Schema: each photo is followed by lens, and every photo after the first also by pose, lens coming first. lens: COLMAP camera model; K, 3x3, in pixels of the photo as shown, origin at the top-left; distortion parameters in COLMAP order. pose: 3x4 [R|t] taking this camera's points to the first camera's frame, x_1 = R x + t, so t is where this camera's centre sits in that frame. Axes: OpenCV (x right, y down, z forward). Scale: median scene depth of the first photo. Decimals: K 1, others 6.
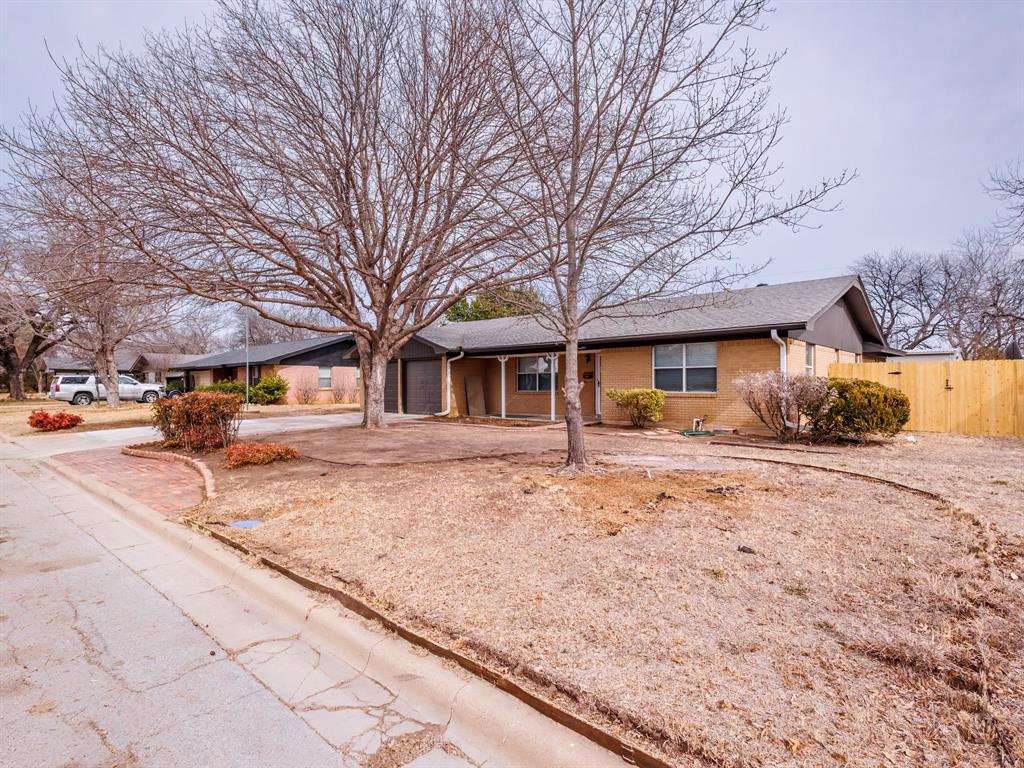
lens RADIAL K [[511.5, 0, 510.3], [0, 511.5, 381.9], [0, 0, 1]] dist [0.000661, 0.000177]
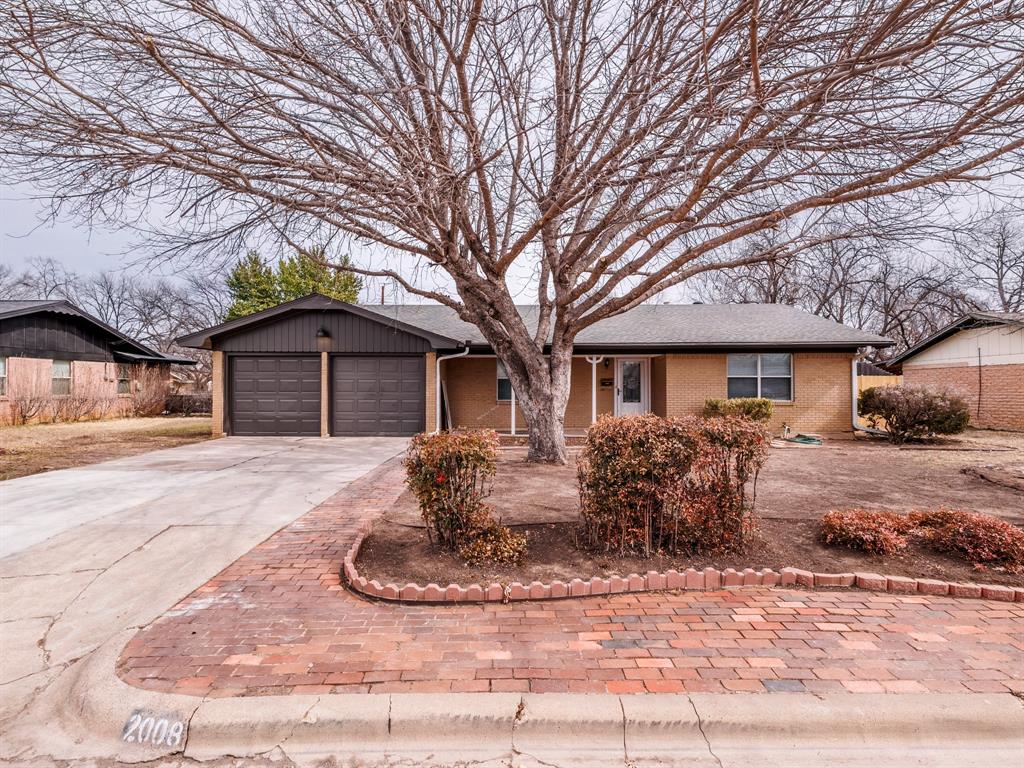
lens RADIAL K [[511.5, 0, 510.3], [0, 511.5, 381.9], [0, 0, 1]] dist [0.000661, 0.000177]
pose [[0.781084, 0.022878, 0.624007, -0.613479], [-0.007612, 0.999603, -0.027120, 0.012318], [-0.624380, 0.016433, 0.780948, 0.463439]]
